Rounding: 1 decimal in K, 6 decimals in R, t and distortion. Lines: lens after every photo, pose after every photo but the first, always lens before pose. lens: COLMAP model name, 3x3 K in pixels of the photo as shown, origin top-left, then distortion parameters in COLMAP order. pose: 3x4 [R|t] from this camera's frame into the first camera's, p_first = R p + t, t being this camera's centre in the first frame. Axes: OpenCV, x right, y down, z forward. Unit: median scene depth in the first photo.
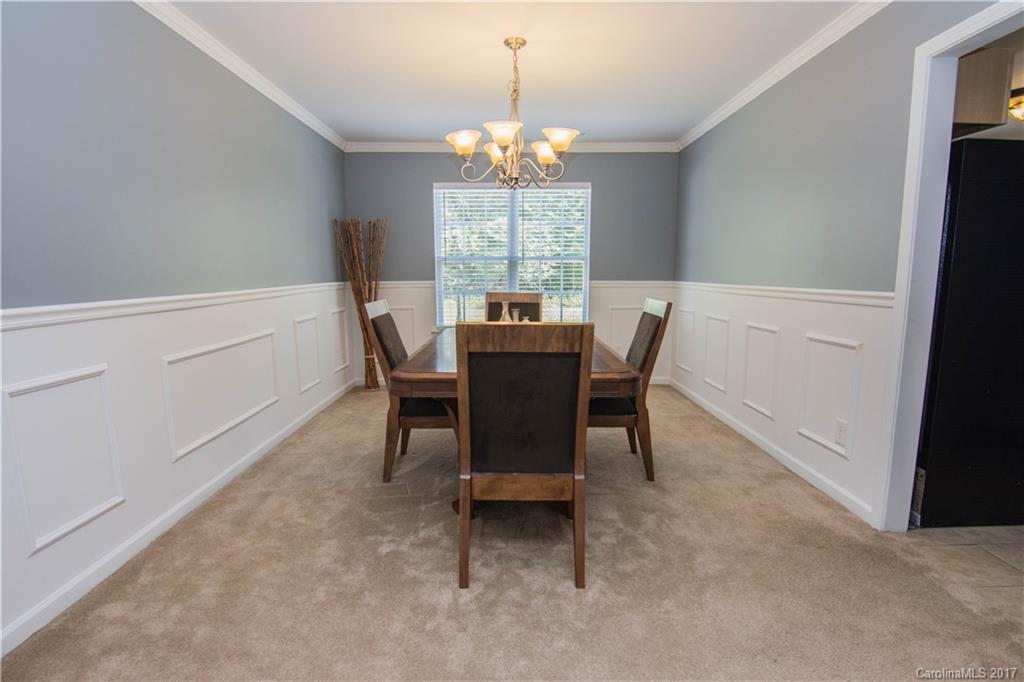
lens RADIAL K [[499.4, 0, 523.7], [0, 499.4, 346.1], [0, 0, 1]] dist [-0.001543, -0.007681]
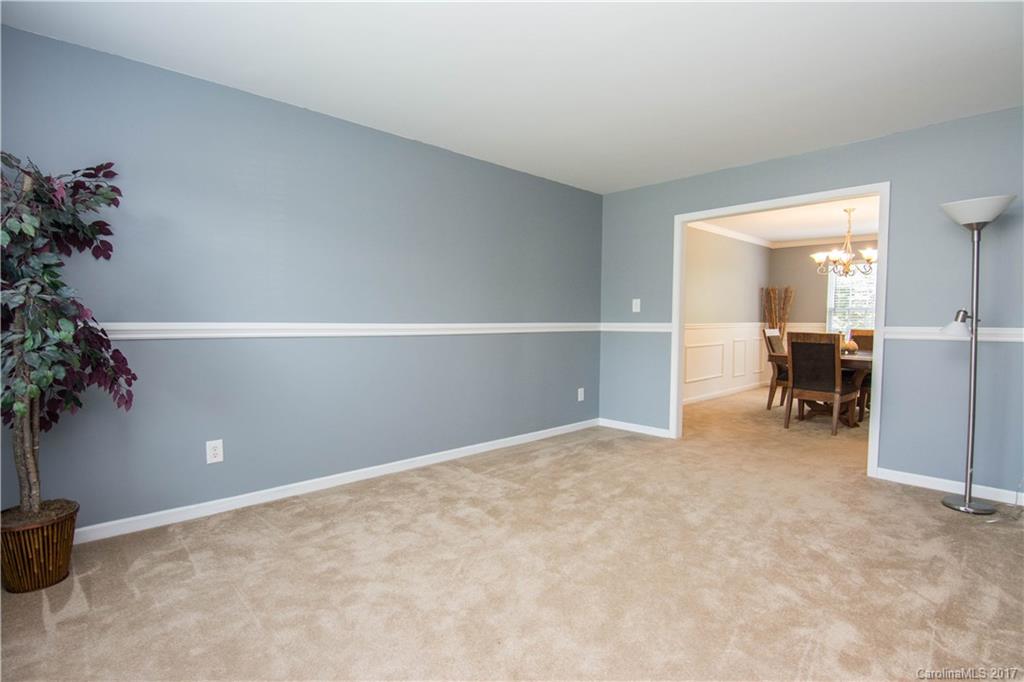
lens RADIAL K [[499.4, 0, 523.7], [0, 499.4, 346.1], [0, 0, 1]] dist [-0.001543, -0.007681]
pose [[0.673788, 0.048001, -0.737364, 0.479397], [-0.117218, 0.992195, -0.042522, 0.166091], [0.729568, 0.115083, 0.674156, -1.031461]]
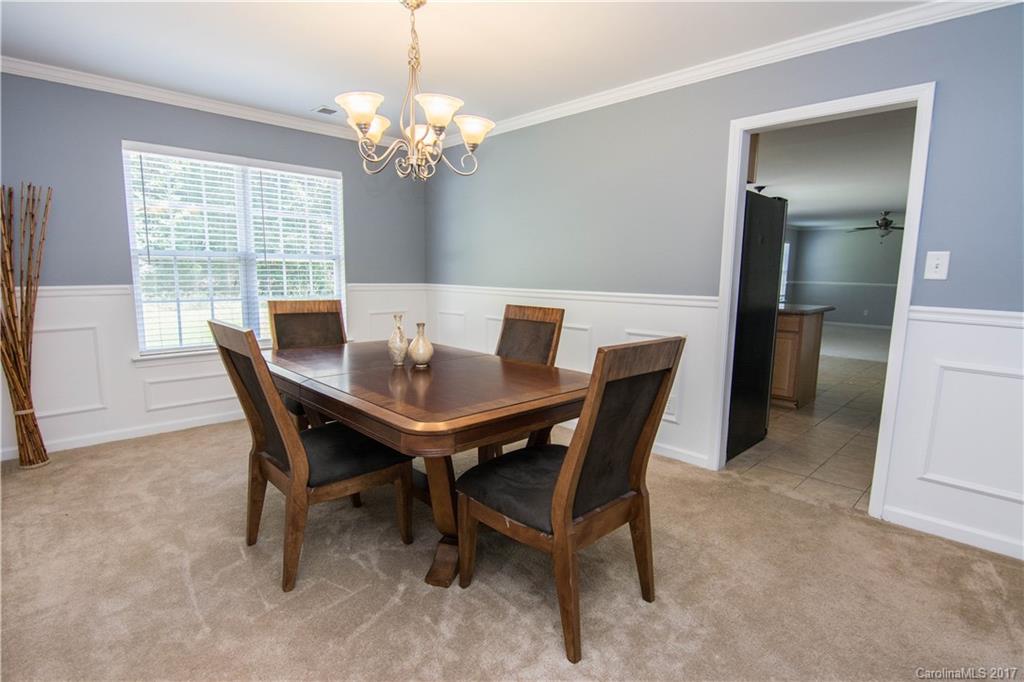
lens RADIAL K [[495.6, 0, 515.4], [0, 495.6, 346.4], [0, 0, 1]] dist [-0.016350, -0.000273]
pose [[0.736727, -0.088248, 0.670408, -0.358690], [0.082713, 0.995763, 0.040181, -0.043997], [-0.671113, 0.025849, 0.740904, 0.225627]]
